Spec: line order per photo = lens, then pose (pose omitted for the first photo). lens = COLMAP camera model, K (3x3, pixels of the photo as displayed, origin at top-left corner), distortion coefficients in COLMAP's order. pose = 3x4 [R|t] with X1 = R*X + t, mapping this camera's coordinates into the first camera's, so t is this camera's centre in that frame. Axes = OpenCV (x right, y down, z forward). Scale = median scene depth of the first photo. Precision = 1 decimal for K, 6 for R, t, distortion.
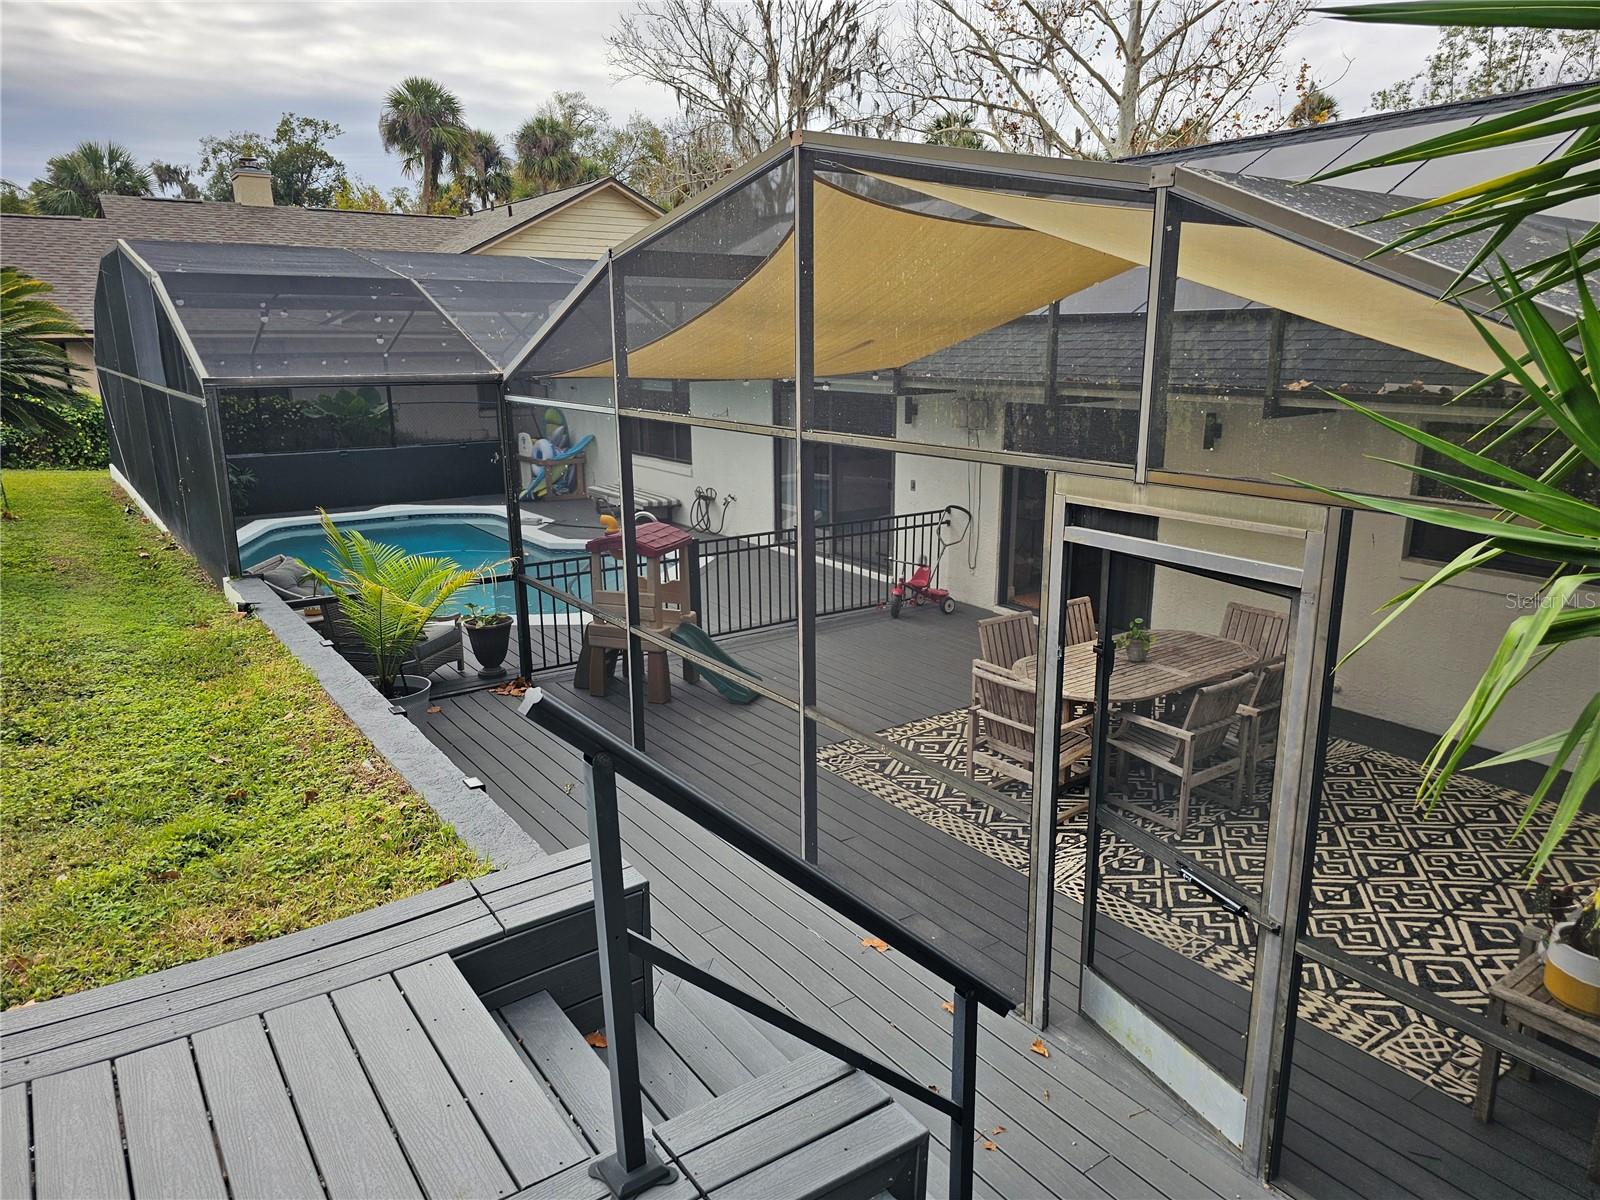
lens RADIAL K [[1079.8, 0, 805.9], [0, 1079.8, 602.8], [0, 0, 1]] dist [0.032499, -0.018812]
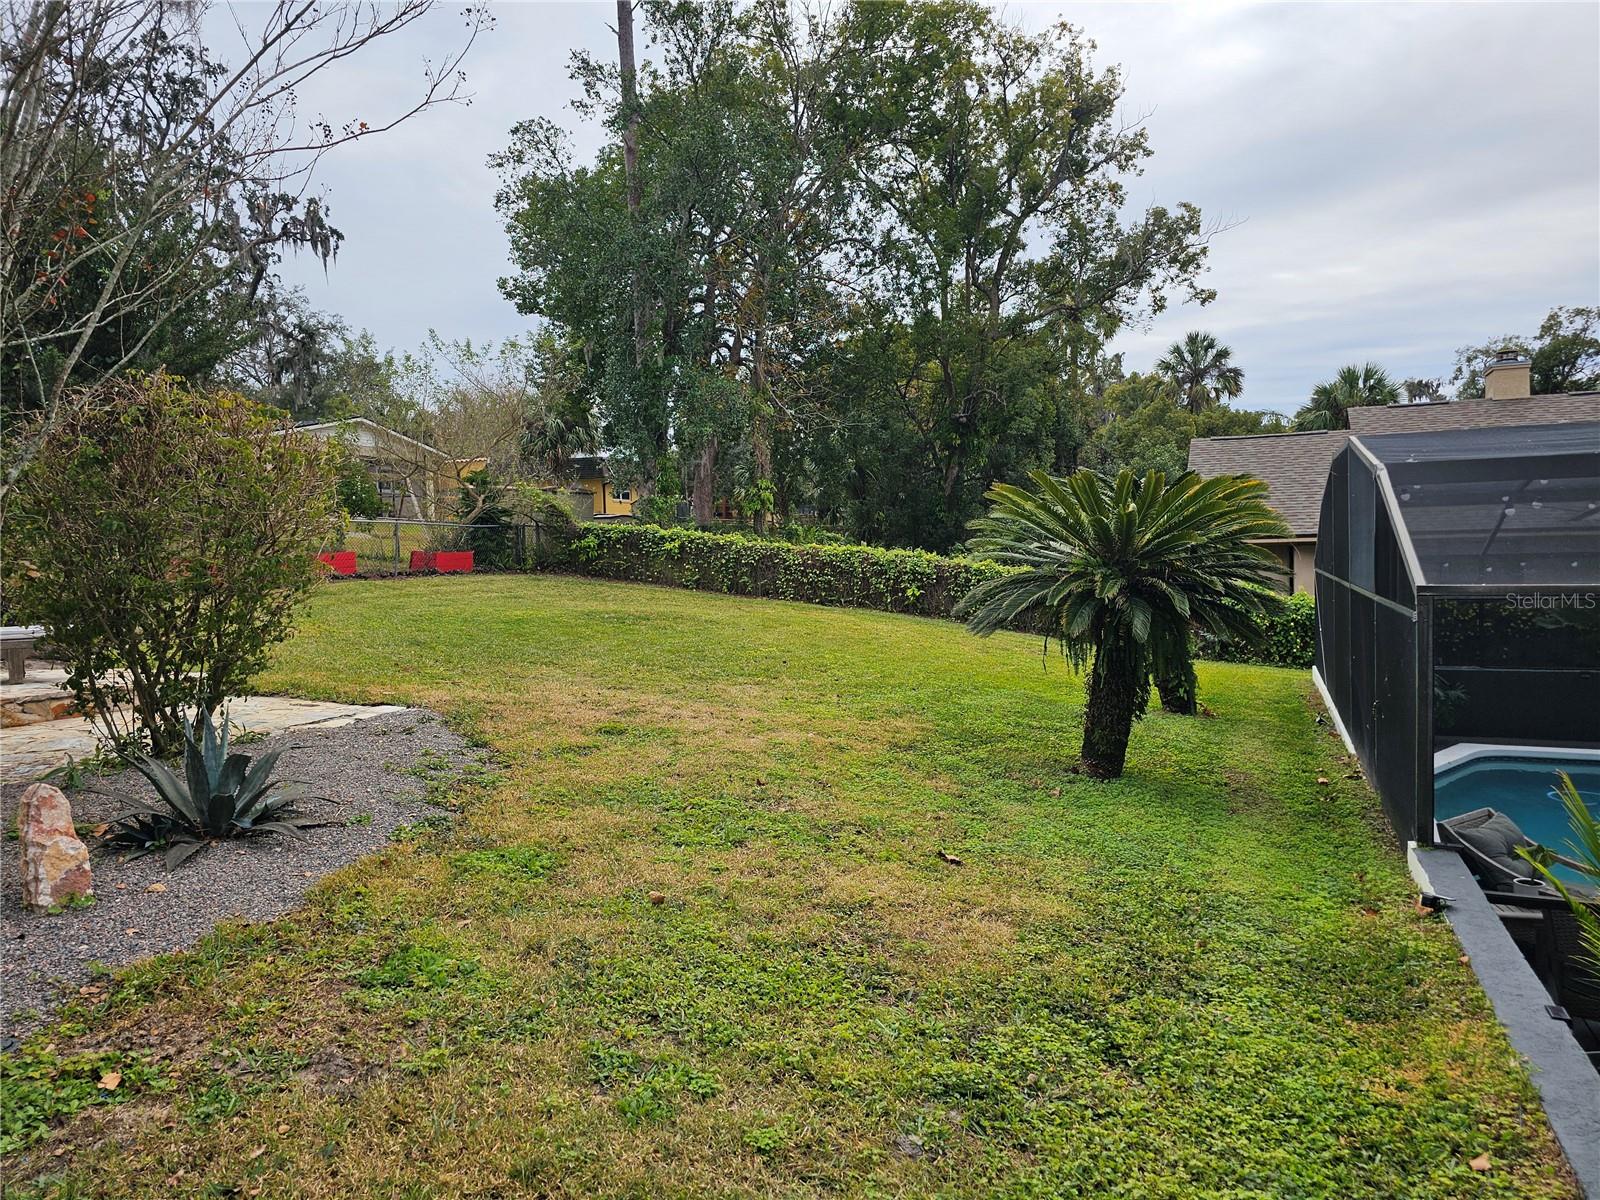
lens RADIAL K [[1079.8, 0, 798.7], [0, 1079.8, 602.5], [0, 0, 1]] dist [0.032499, -0.018812]
pose [[0.525391, 0.032223, -0.850250, -0.057720], [-0.185128, 0.979672, -0.077268, -0.024497], [0.830477, 0.198001, 0.520676, 0.106652]]
